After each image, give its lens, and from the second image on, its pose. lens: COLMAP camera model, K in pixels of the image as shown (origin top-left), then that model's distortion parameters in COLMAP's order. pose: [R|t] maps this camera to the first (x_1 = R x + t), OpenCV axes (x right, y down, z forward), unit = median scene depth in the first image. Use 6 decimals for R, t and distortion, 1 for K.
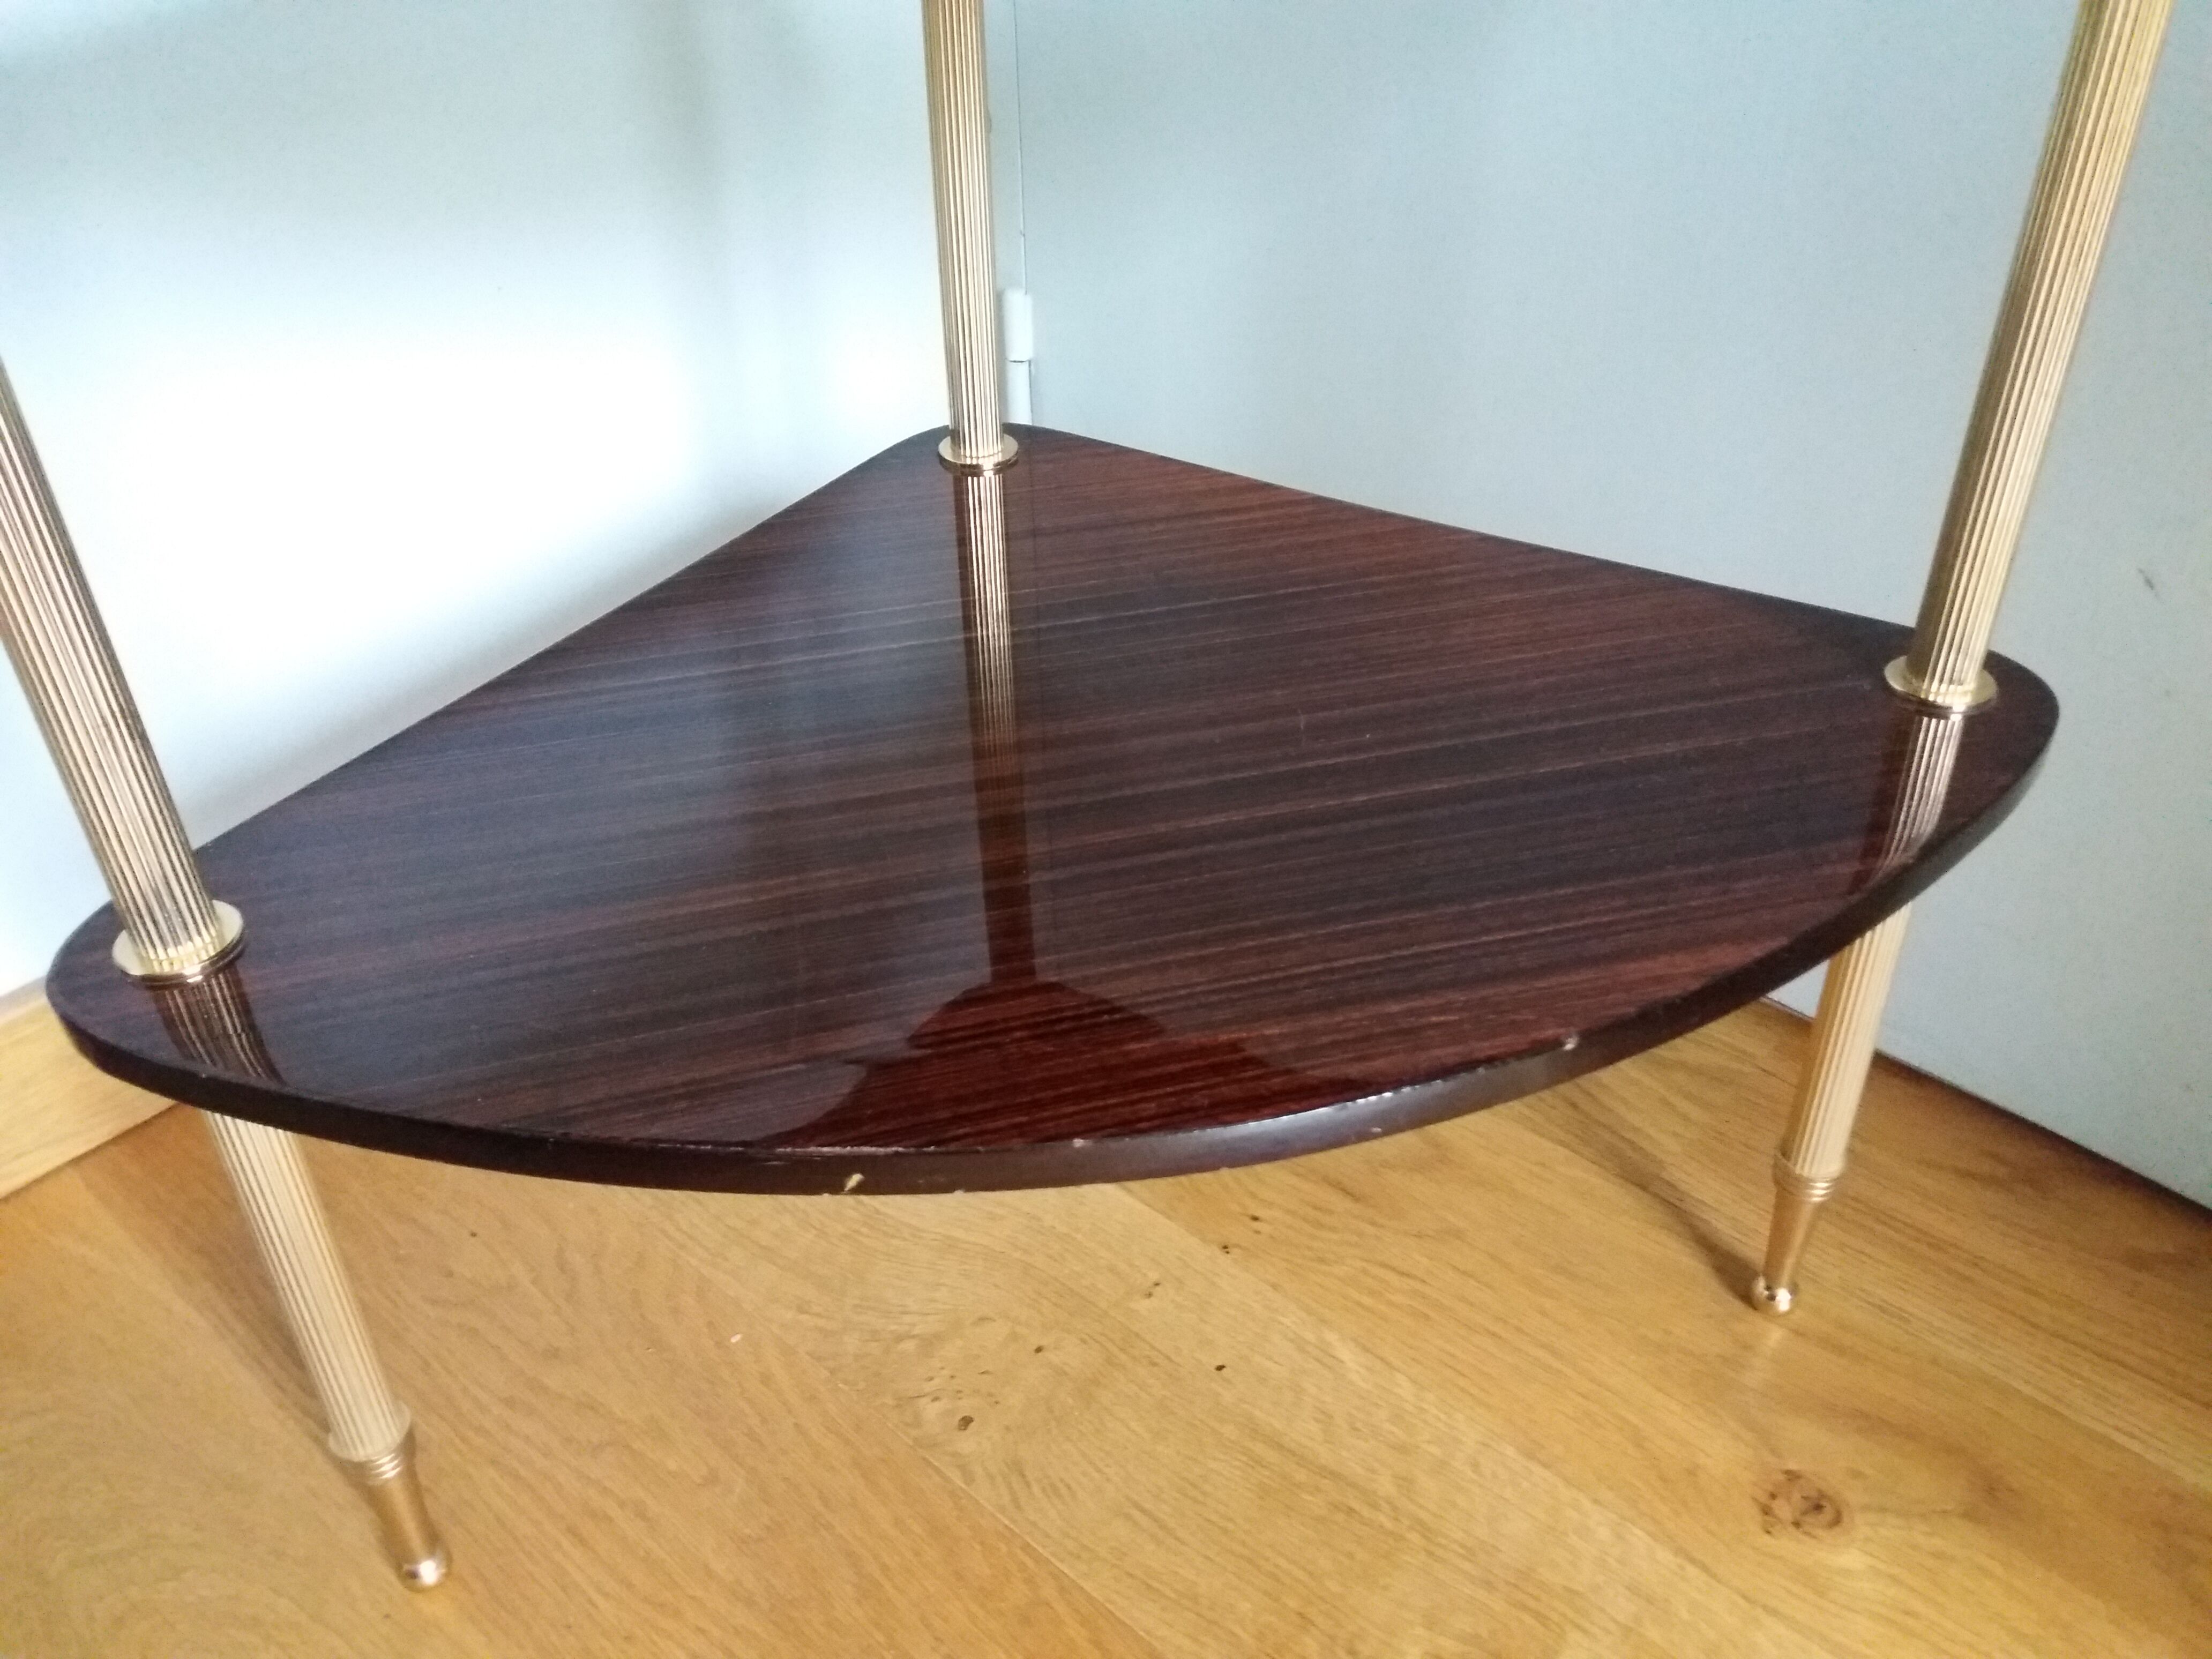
lens RADIAL K [[1828.5, 0, 1090.9], [0, 1828.5, 780.2], [0, 0, 1]] dist [0.002864, 0.006146]
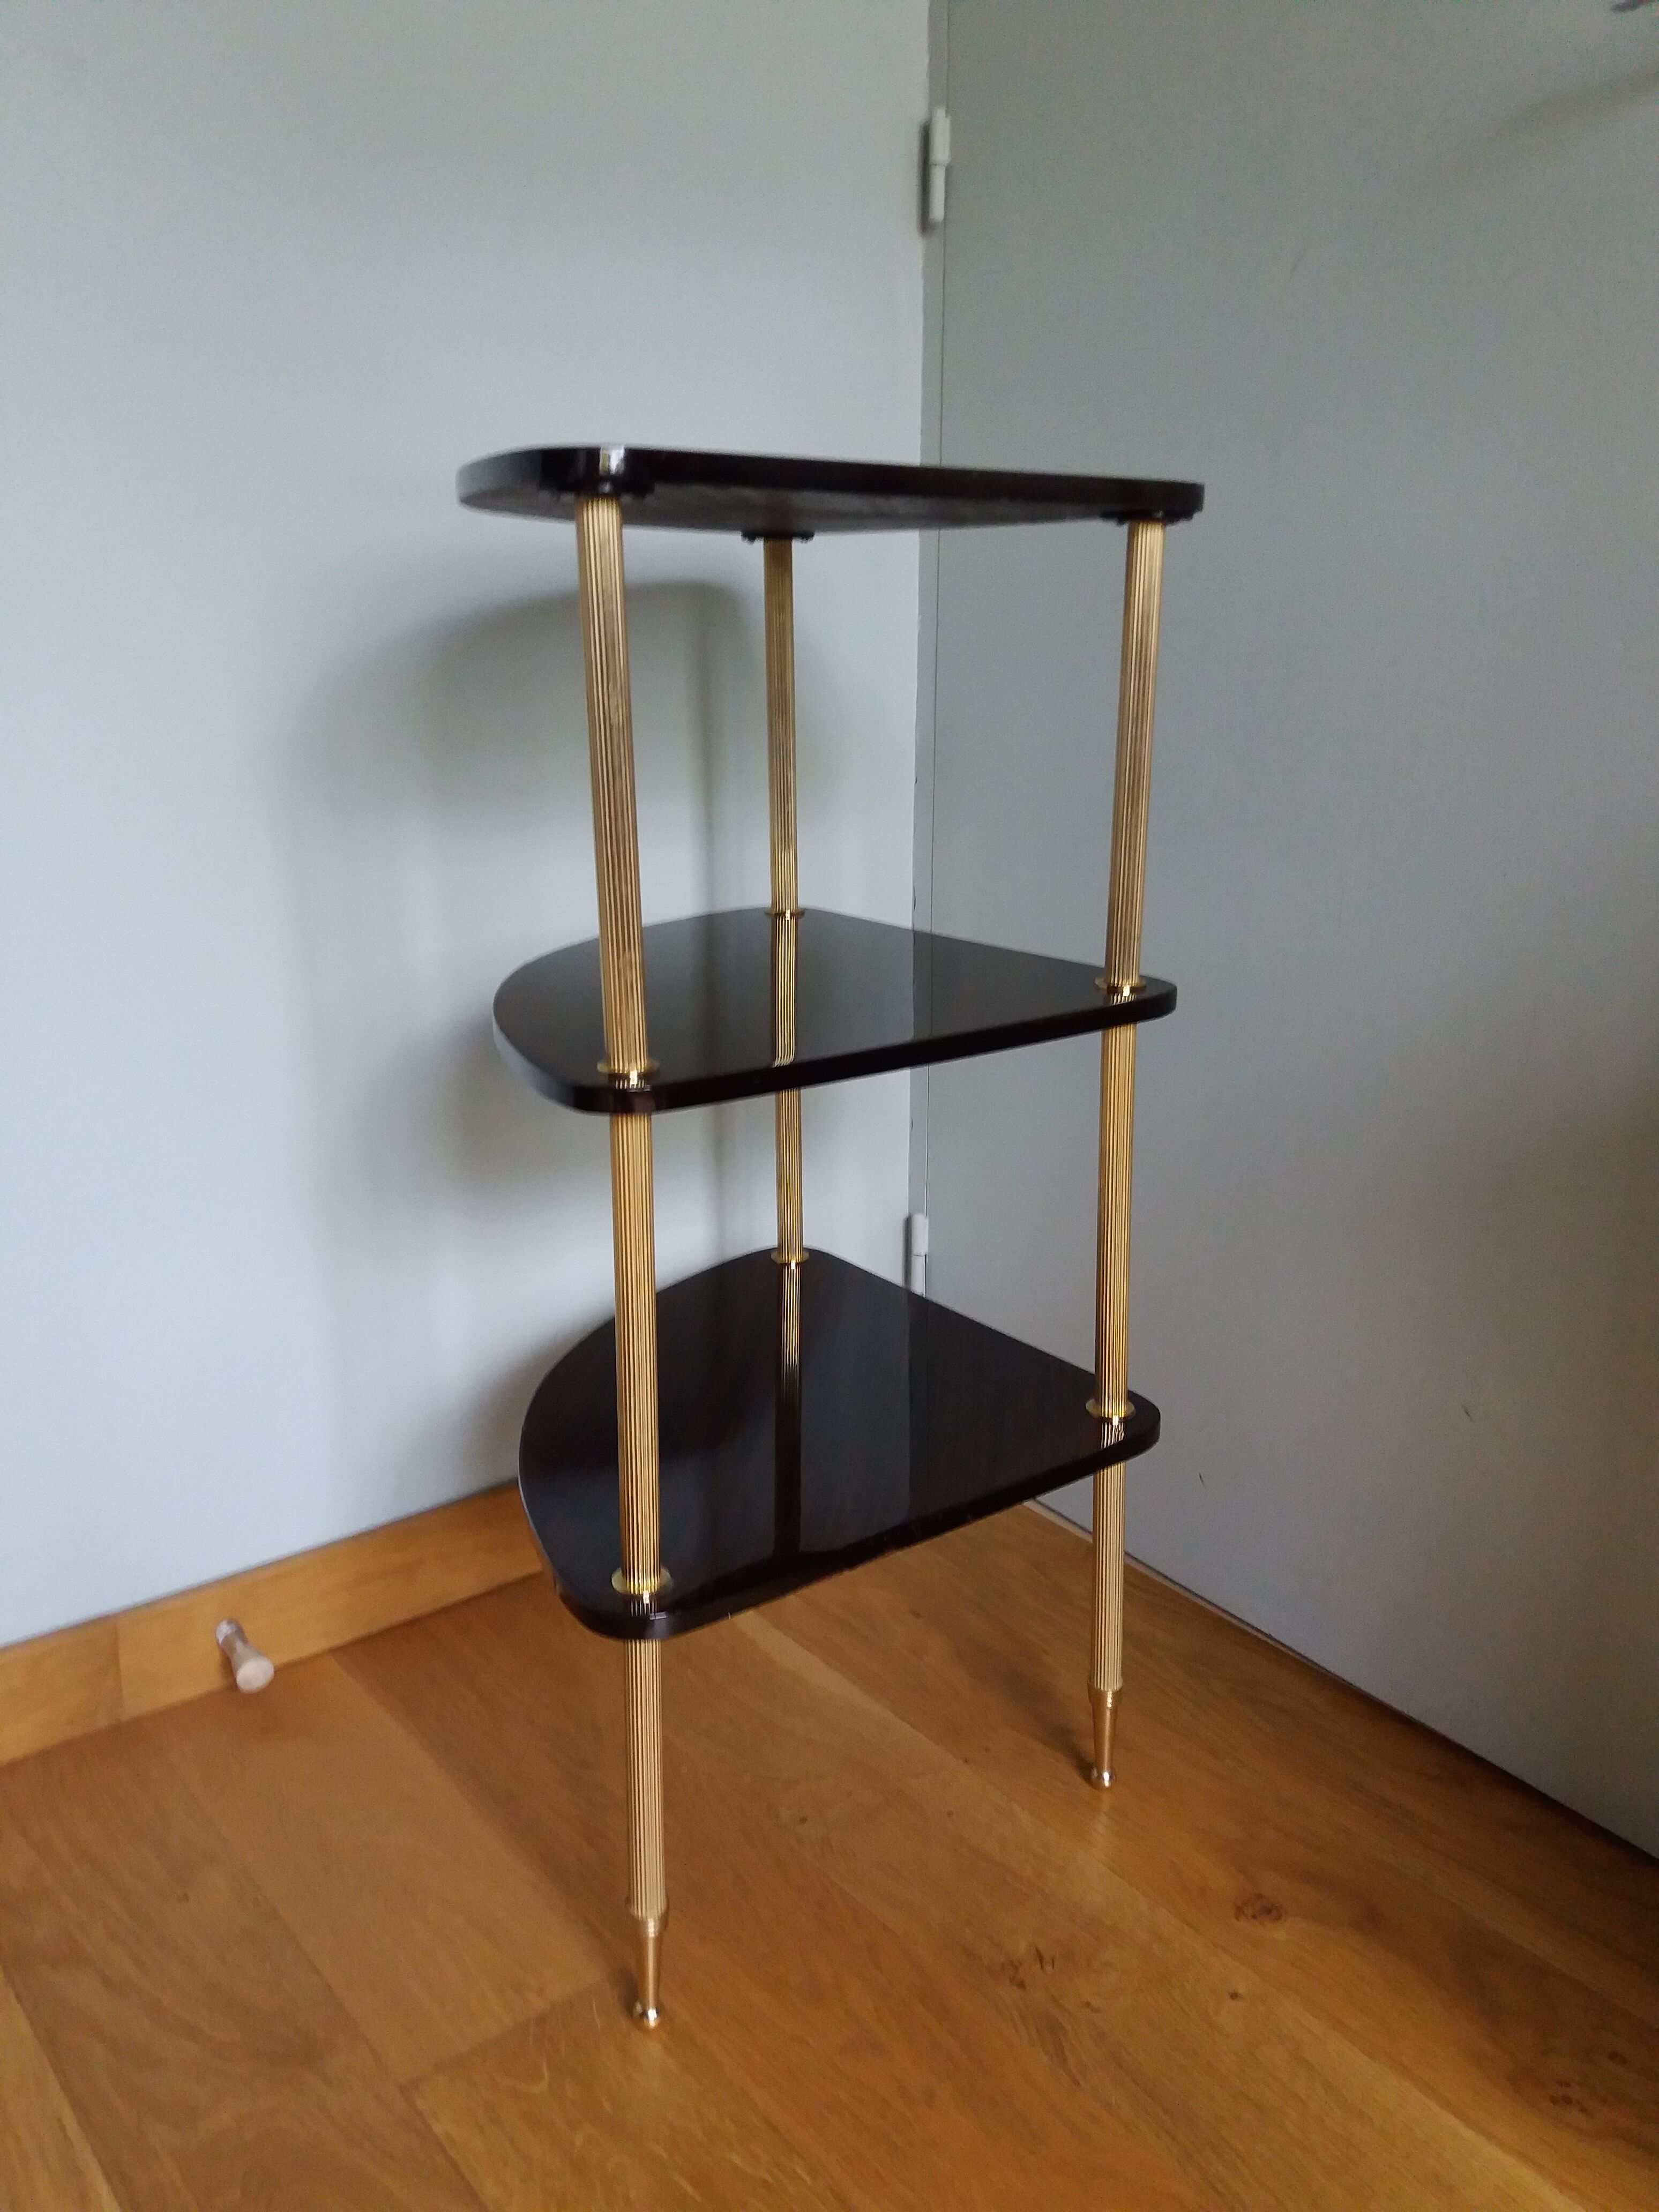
lens RADIAL K [[1828.5, 0, 834.5], [0, 1828.5, 1101.8], [0, 0, 1]] dist [0.002864, 0.006146]
pose [[0.986826, 0.061331, -0.149709, 0.189078], [-0.104894, 0.947060, -0.303439, 0.225059], [0.123174, 0.315145, 0.941016, -0.920697]]
